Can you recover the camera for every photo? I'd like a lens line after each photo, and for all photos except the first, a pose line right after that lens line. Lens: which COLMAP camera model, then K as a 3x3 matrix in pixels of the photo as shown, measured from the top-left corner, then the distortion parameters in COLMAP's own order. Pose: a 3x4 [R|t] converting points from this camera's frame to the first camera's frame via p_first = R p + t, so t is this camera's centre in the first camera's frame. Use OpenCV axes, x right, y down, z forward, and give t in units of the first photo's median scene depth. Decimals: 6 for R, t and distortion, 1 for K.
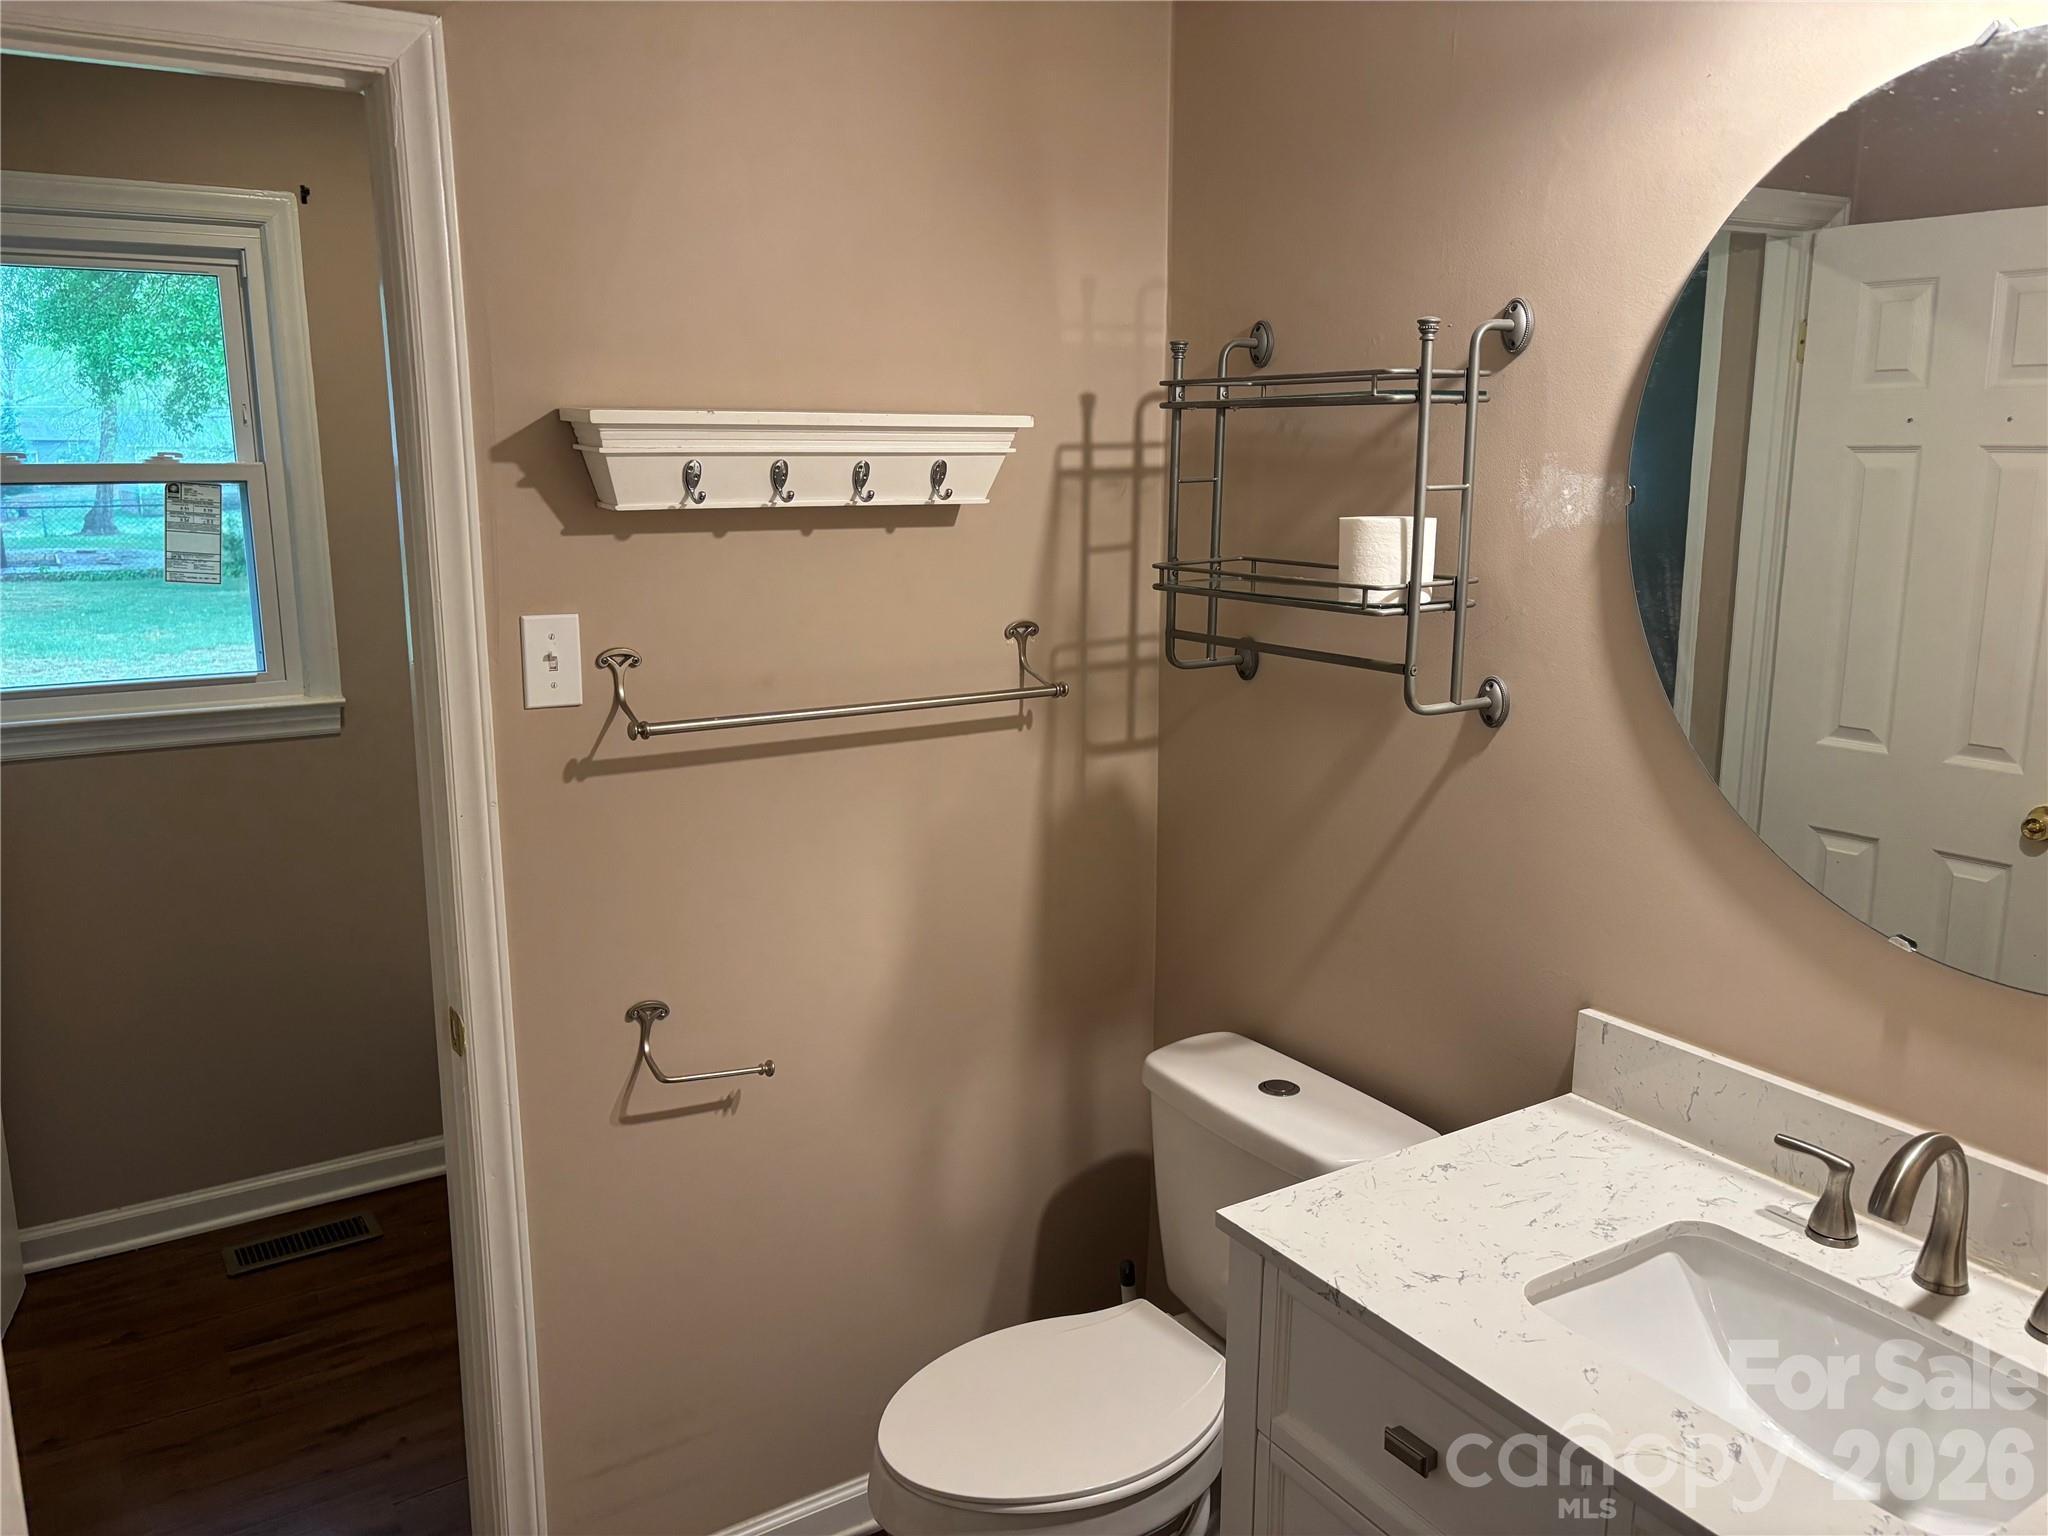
lens RADIAL K [[1562.8, 0, 1027.5], [0, 1562.8, 766.8], [0, 0, 1]] dist [0.036114, -0.023483]
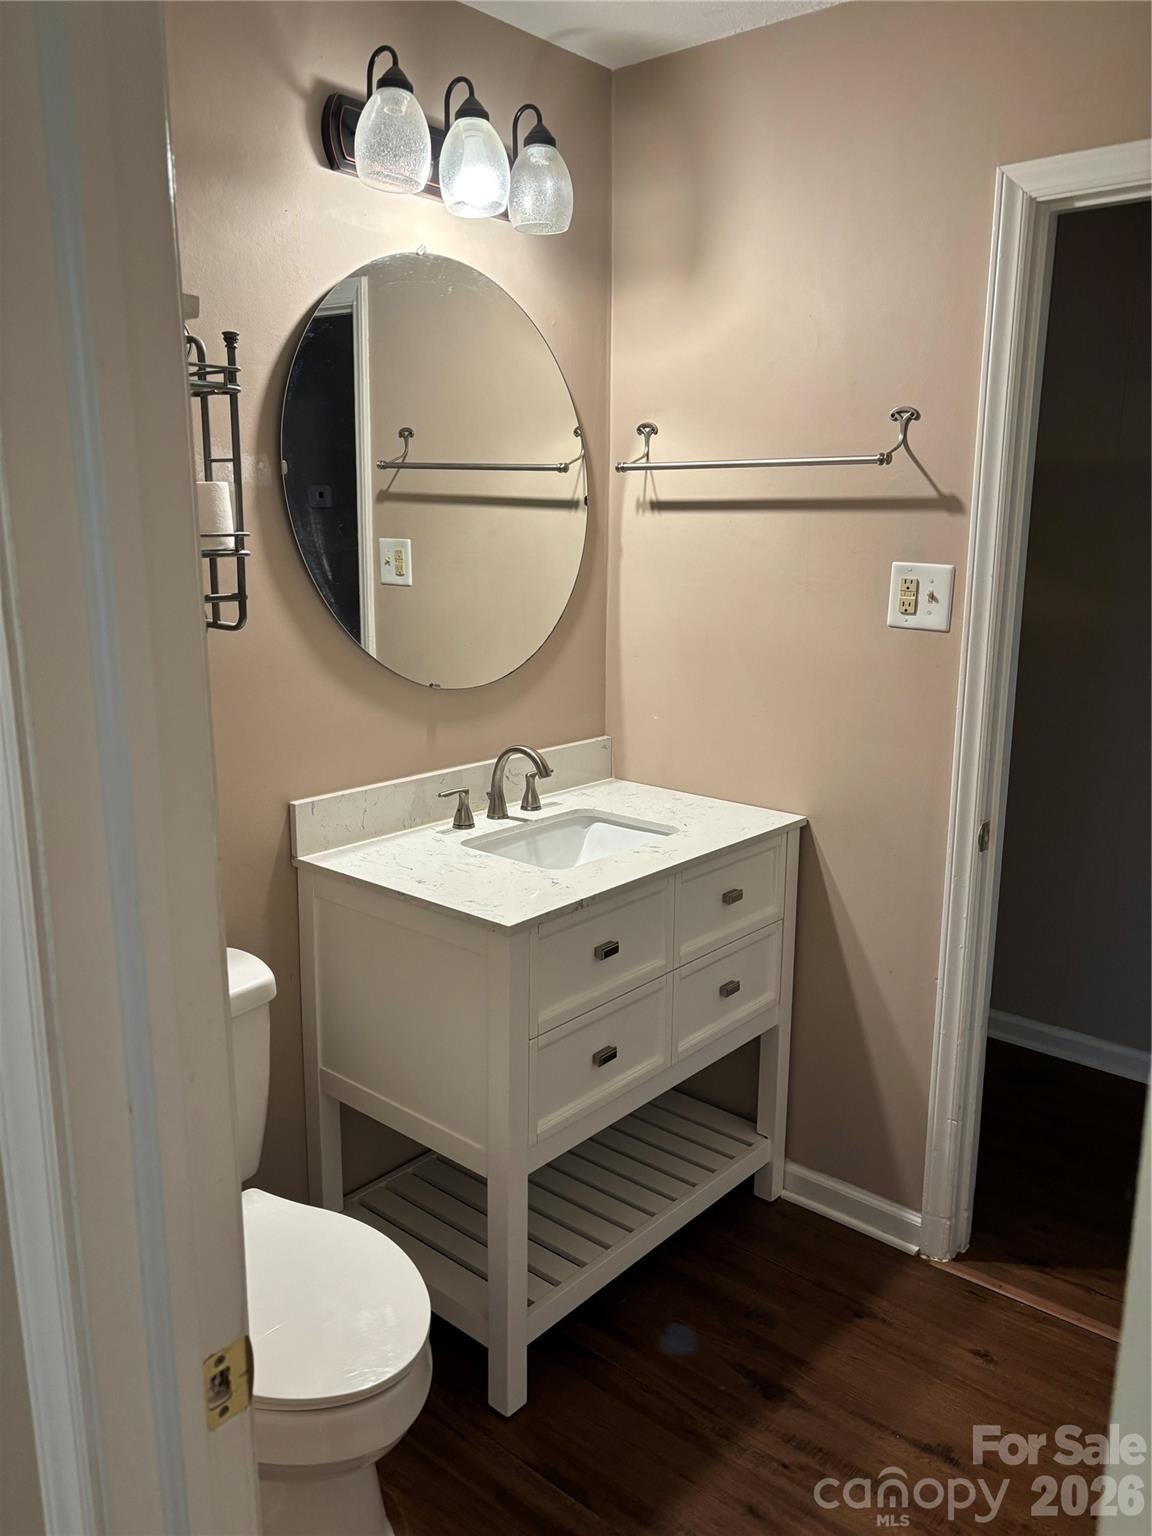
lens RADIAL K [[1172.1, 0, 577.8], [0, 1172.1, 768.8], [0, 0, 1]] dist [0.036114, -0.023483]
pose [[-0.289472, -0.207927, 0.934330, -0.936393], [0.191776, 0.943730, 0.269435, -0.159683], [-0.937778, 0.257176, -0.233308, 1.152391]]
